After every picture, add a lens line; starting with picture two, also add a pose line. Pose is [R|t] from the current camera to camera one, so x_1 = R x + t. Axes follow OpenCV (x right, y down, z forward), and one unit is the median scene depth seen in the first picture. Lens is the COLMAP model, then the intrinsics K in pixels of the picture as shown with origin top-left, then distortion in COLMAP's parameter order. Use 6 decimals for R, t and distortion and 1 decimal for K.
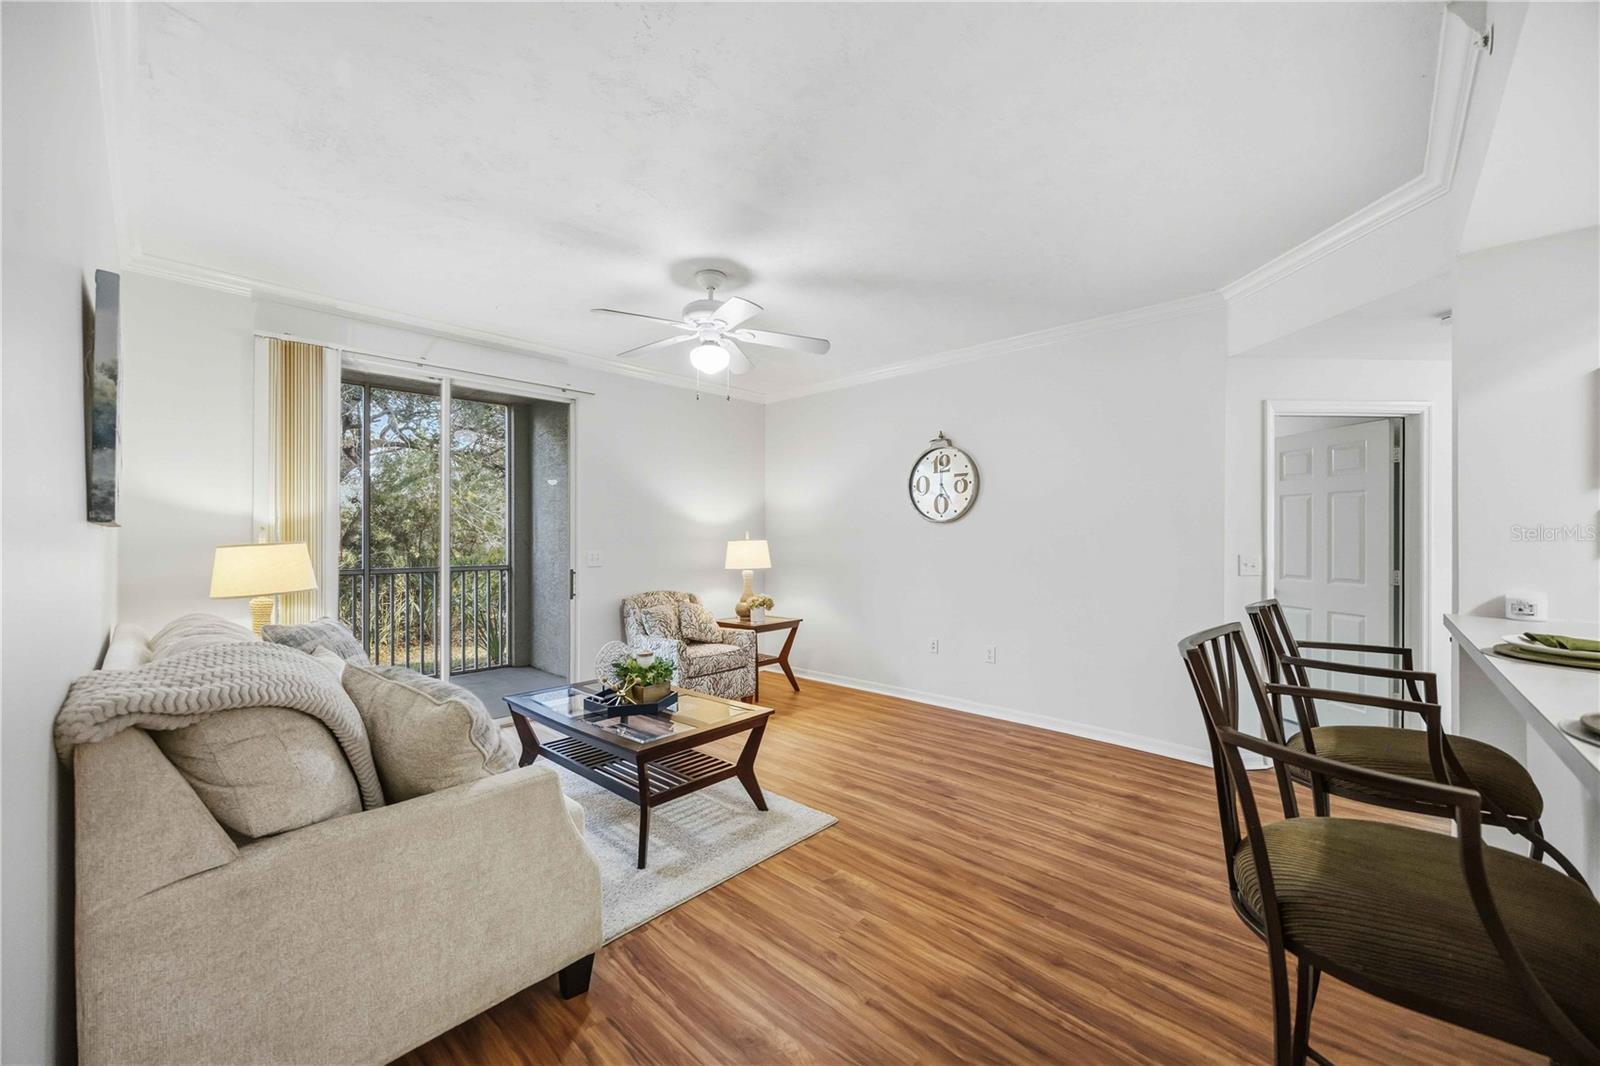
lens RADIAL K [[620.7, 0, 802.1], [0, 620.7, 535.7], [0, 0, 1]] dist [-0.002137, 0.000015]
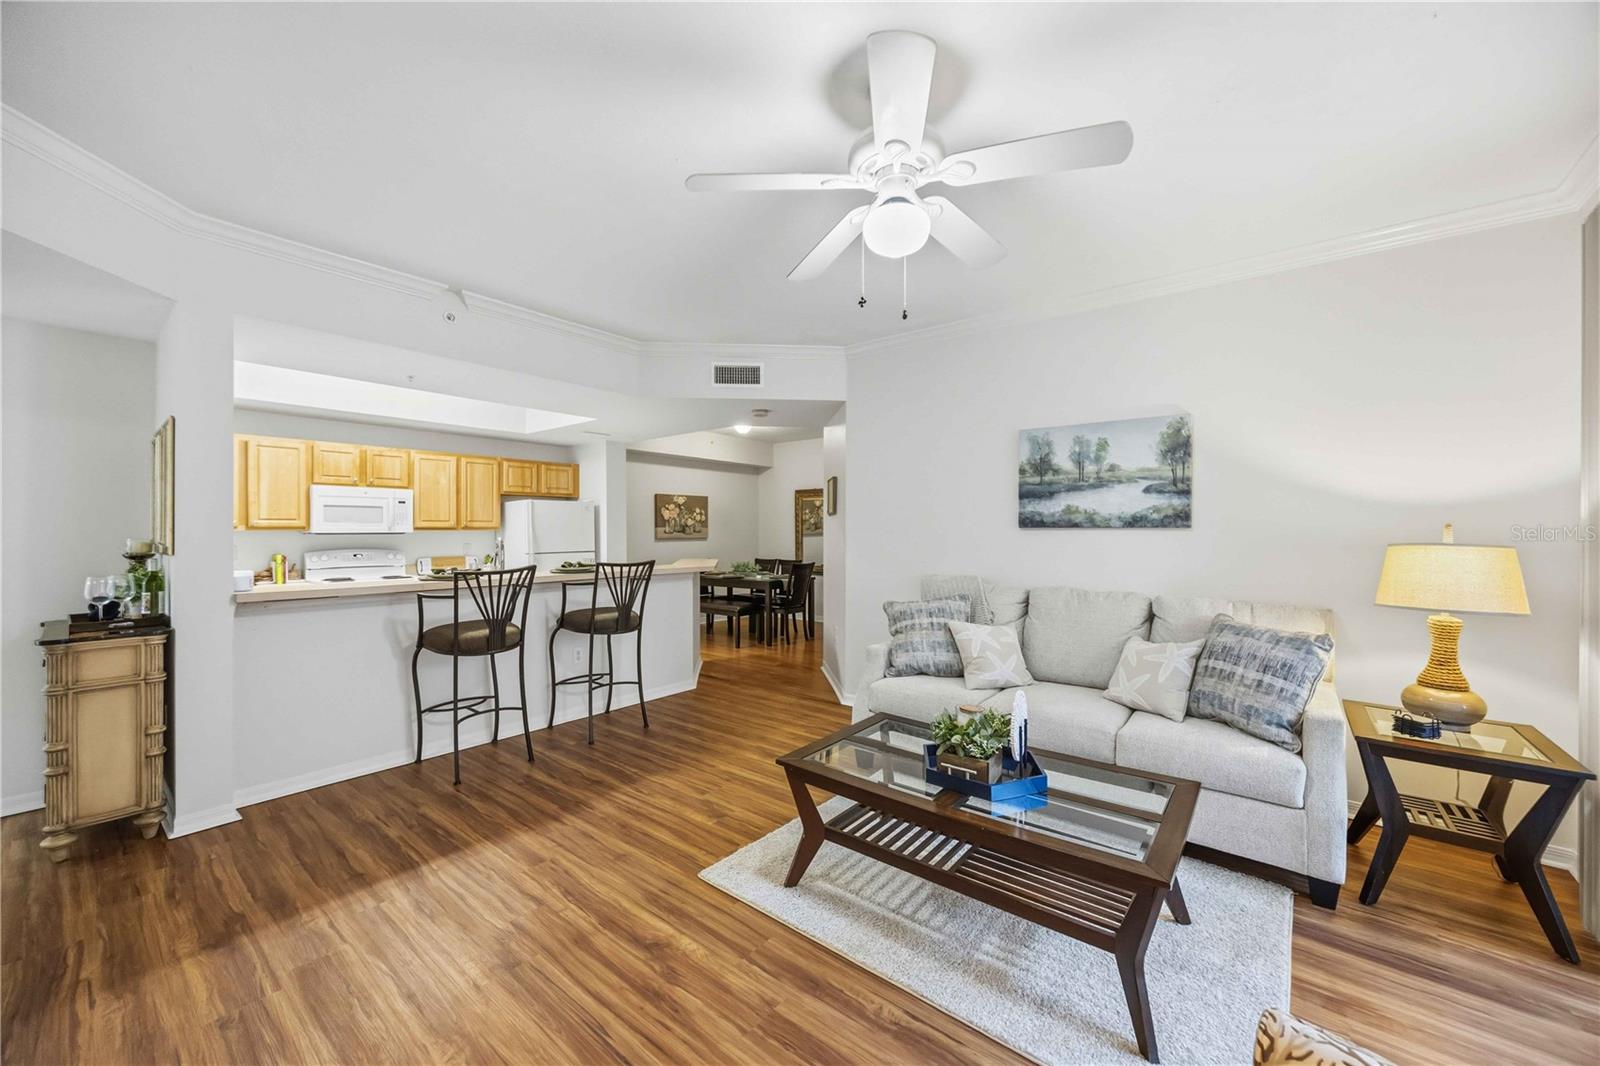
lens RADIAL K [[607.2, 0, 799.9], [0, 607.2, 525.9], [0, 0, 1]] dist [-0.001833, -0.000080]
pose [[-0.997785, -0.001099, -0.066514, -0.024777], [-0.000683, 0.999980, -0.006278, -0.005293], [0.066519, -0.006219, -0.997766, 1.932487]]
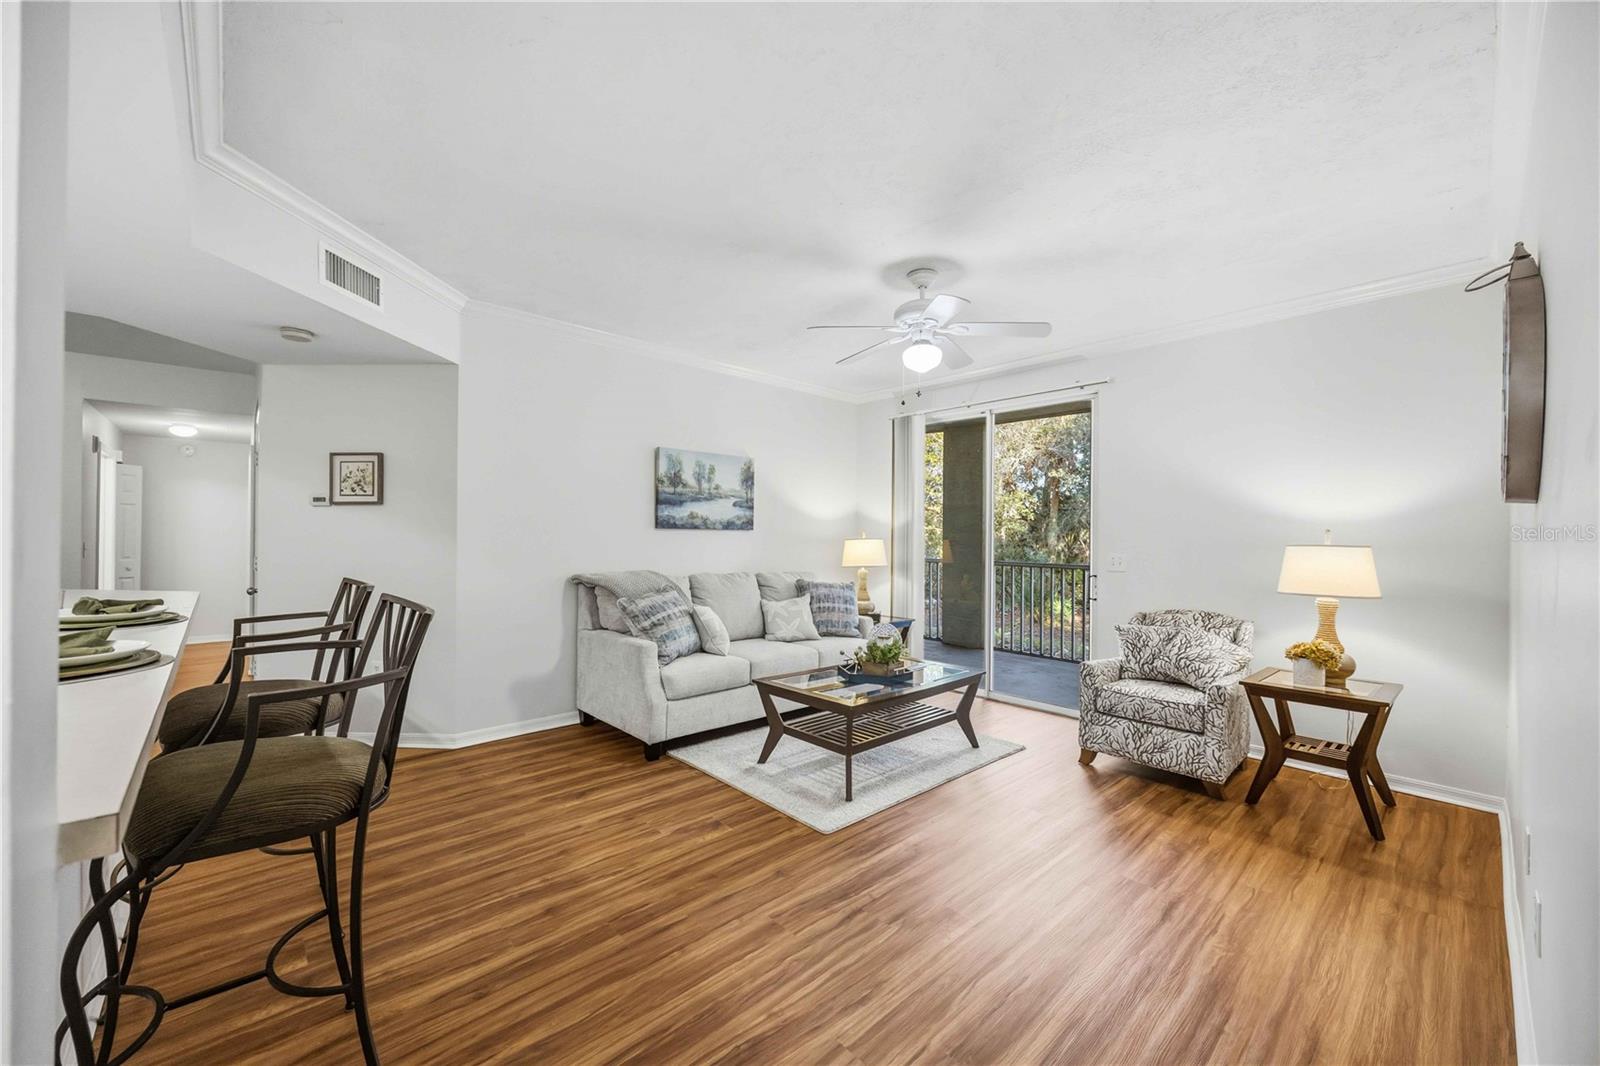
lens RADIAL K [[620.7, 0, 802.1], [0, 620.7, 535.7], [0, 0, 1]] dist [-0.002137, 0.000015]
pose [[-0.076873, 0.001012, -0.997040, 1.064839], [-0.010535, 0.999943, 0.001827, 0.002618], [0.996985, 0.010645, -0.076858, 1.092188]]
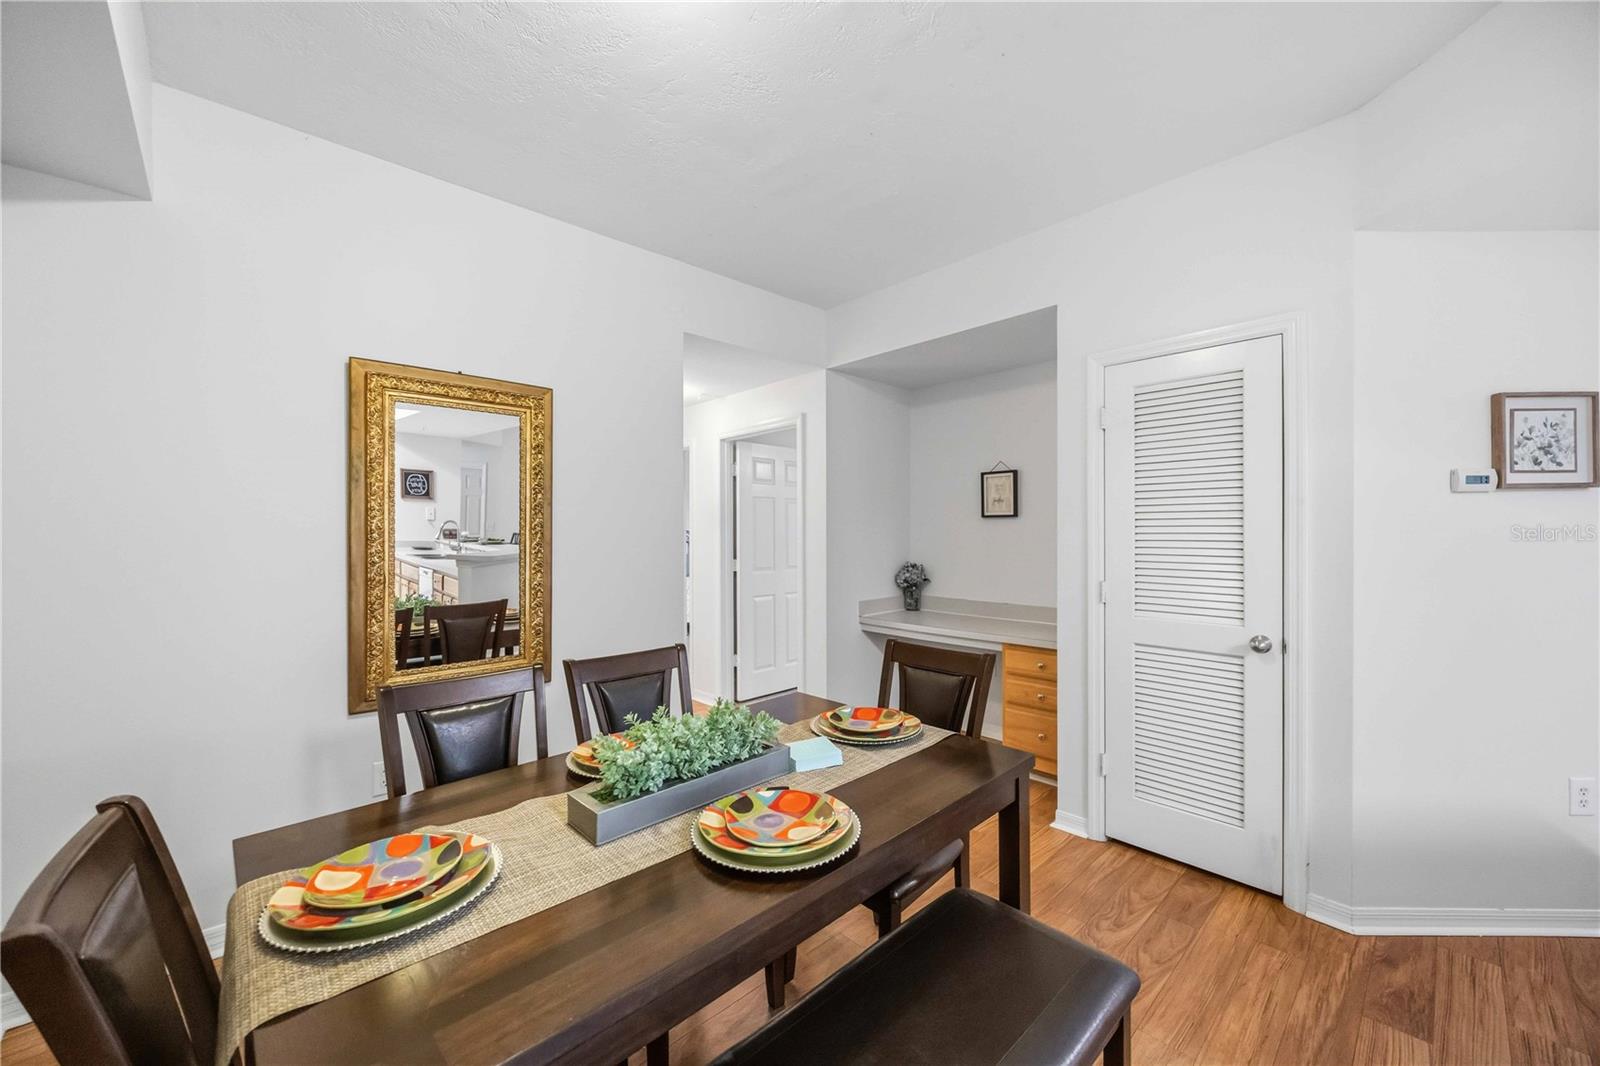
lens RADIAL K [[620.7, 0, 802.1], [0, 620.7, 535.7], [0, 0, 1]] dist [-0.002137, 0.000015]
pose [[-0.067619, 0.003552, -0.997705, 0.557472], [-0.003095, 0.999988, 0.003770, 0.002440], [0.997706, 0.003342, -0.067607, -0.877908]]
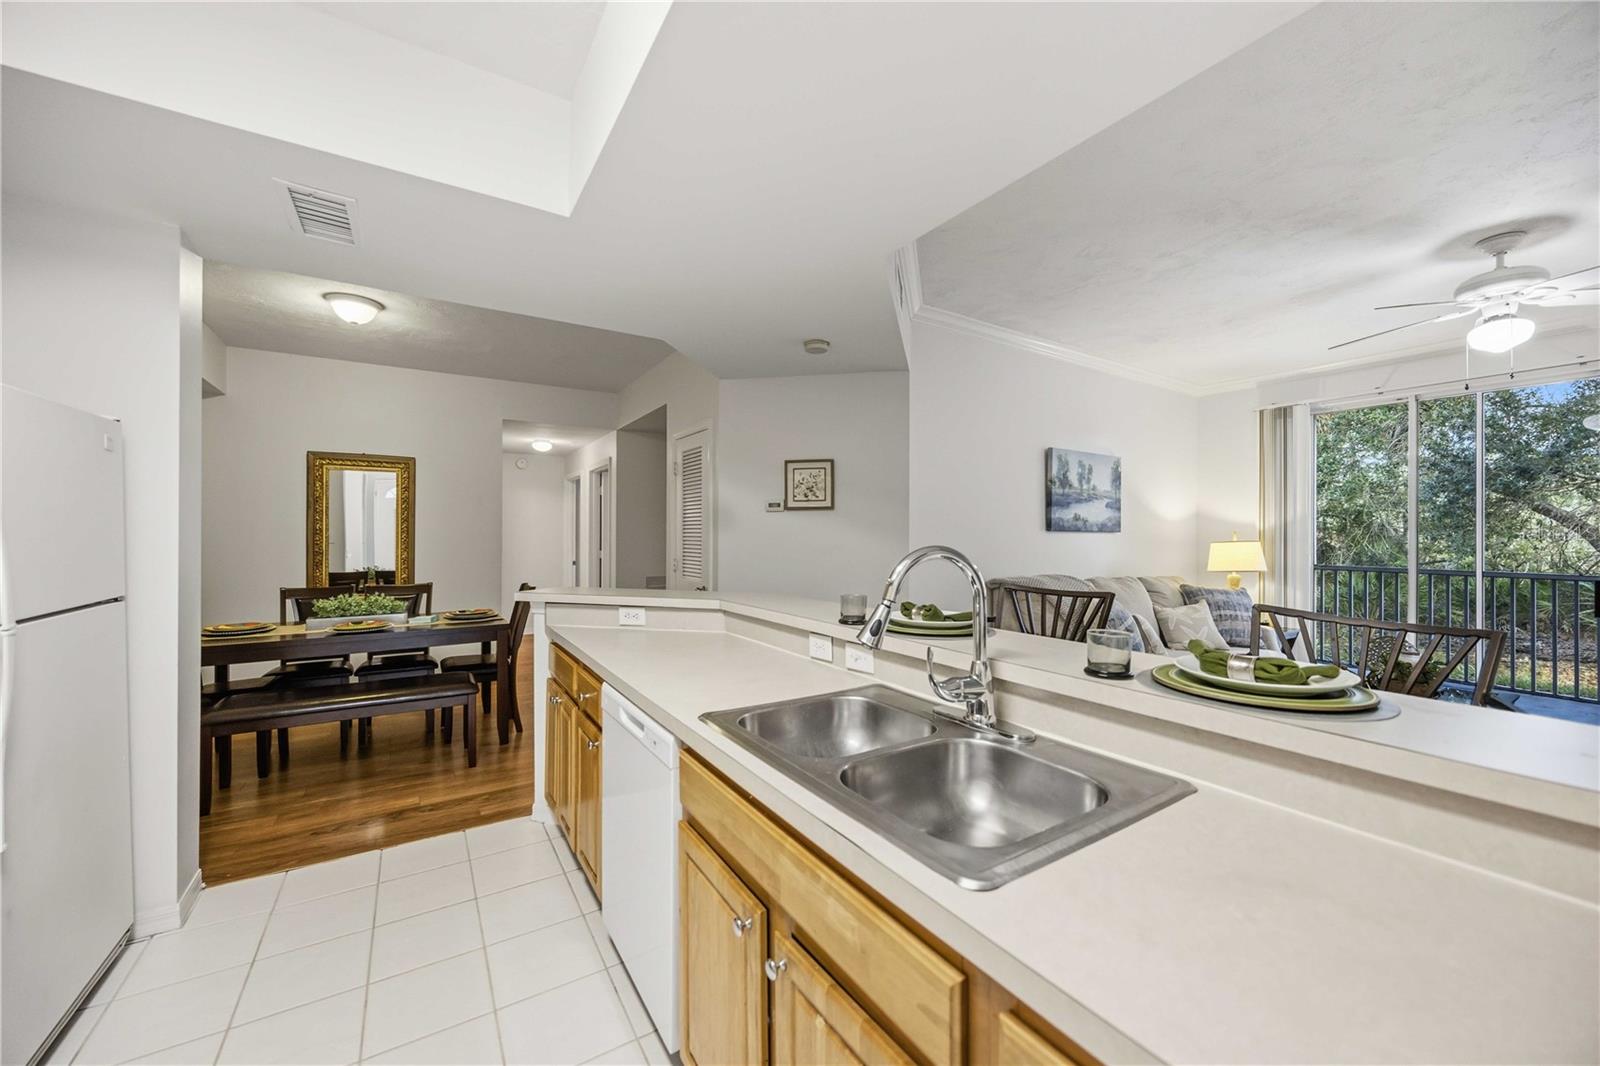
lens RADIAL K [[610.9, 0, 804.2], [0, 610.9, 534.3], [0, 0, 1]] dist [-0.004273, -0.000068]
pose [[-0.249416, -0.002341, -0.968394, 1.139693], [-0.007107, 0.999975, -0.000587, 0.004388], [0.968370, 0.006736, -0.249426, 0.324696]]
